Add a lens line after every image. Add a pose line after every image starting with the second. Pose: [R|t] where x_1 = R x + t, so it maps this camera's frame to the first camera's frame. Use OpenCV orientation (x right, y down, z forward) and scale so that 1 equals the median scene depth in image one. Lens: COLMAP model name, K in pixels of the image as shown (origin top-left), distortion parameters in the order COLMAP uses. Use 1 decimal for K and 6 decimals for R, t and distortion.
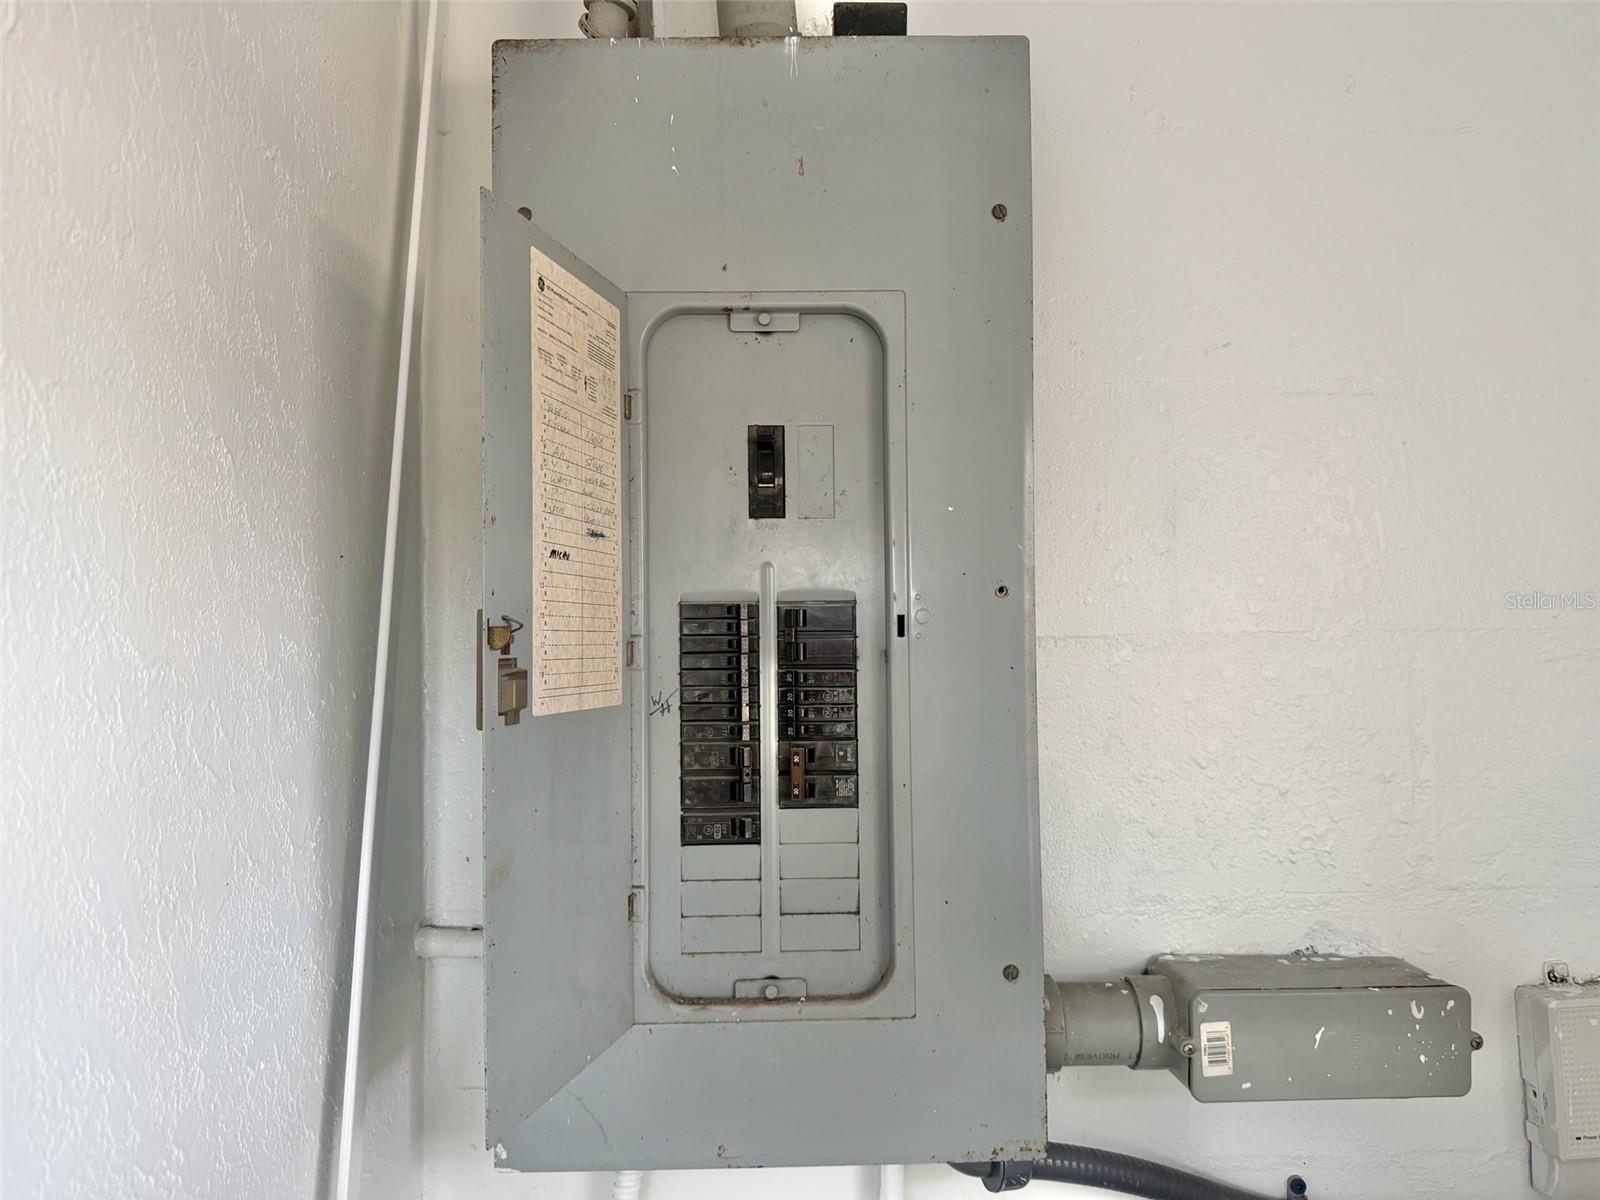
lens RADIAL K [[1118.2, 0, 804.9], [0, 1118.2, 599.3], [0, 0, 1]] dist [0.085767, -0.002273]
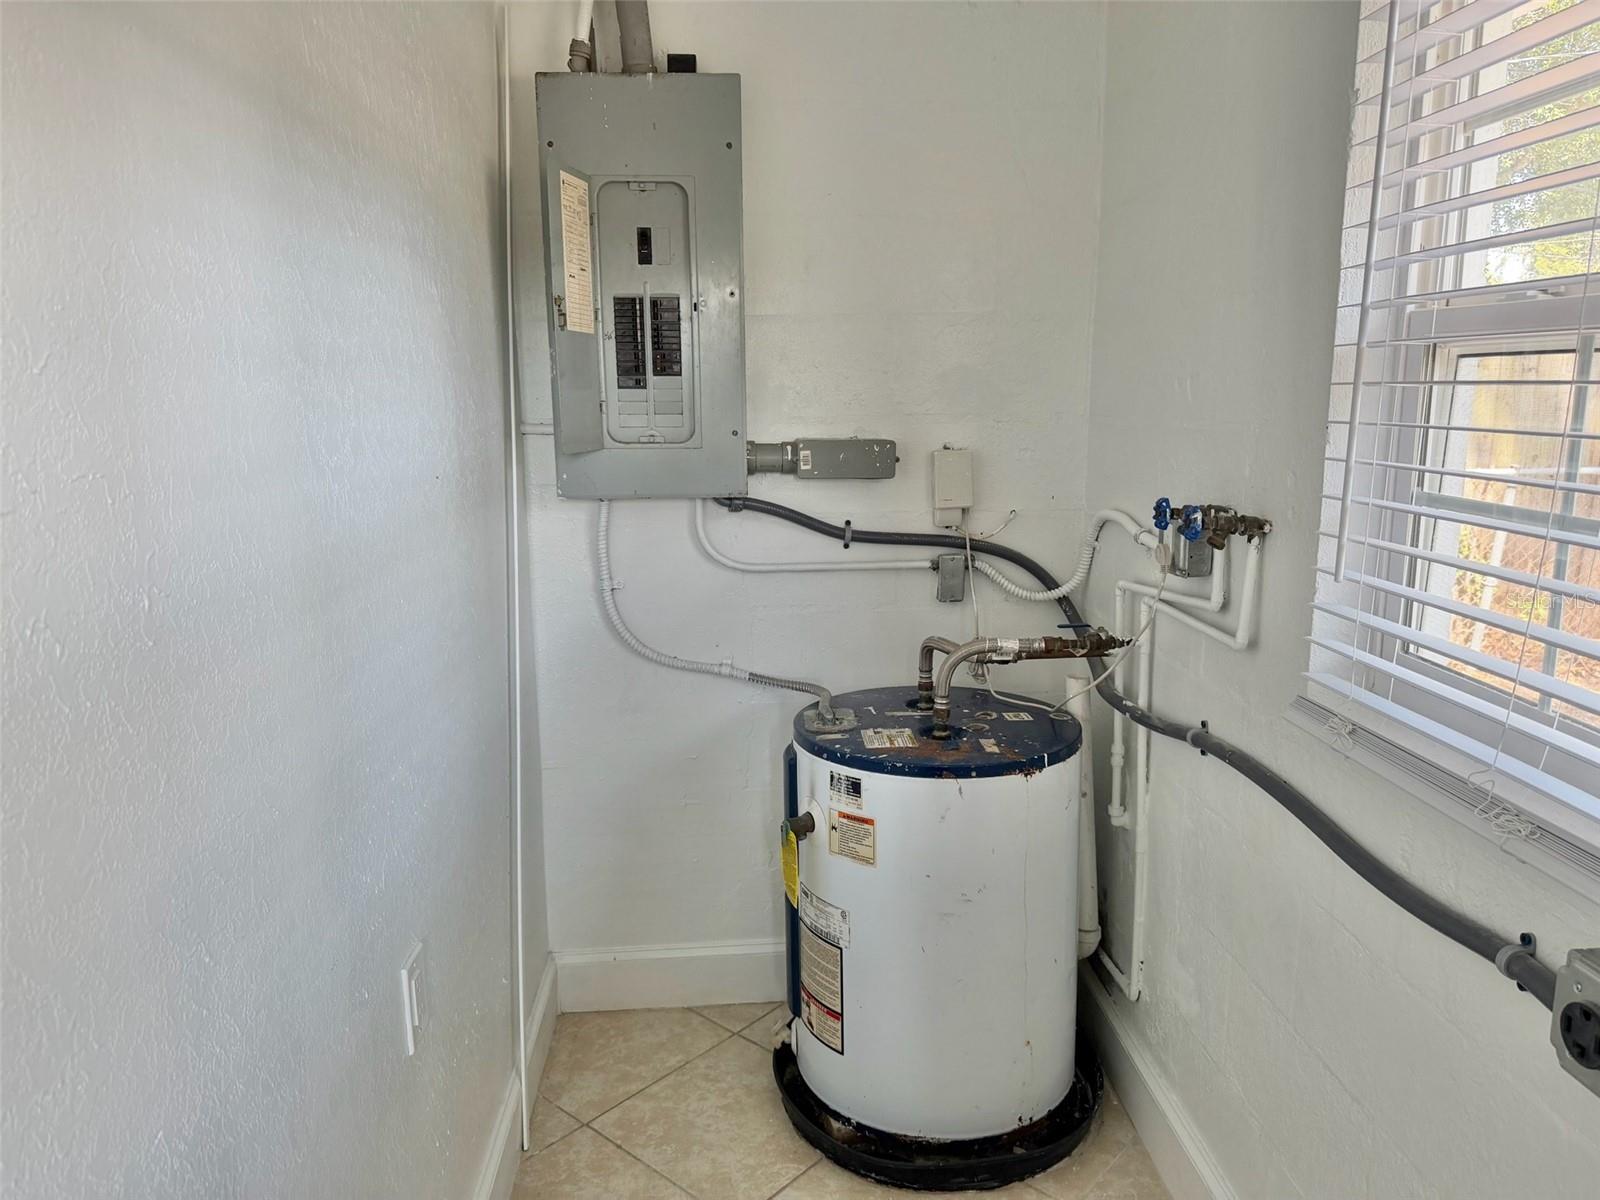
lens RADIAL K [[1118.2, 0, 799.3], [0, 1118.2, 603.4], [0, 0, 1]] dist [0.085767, -0.002273]
pose [[0.999406, 0.002638, 0.034357, 0.246002], [-0.010396, 0.973689, 0.227643, 0.099779], [-0.032853, -0.227865, 0.973138, -1.847989]]
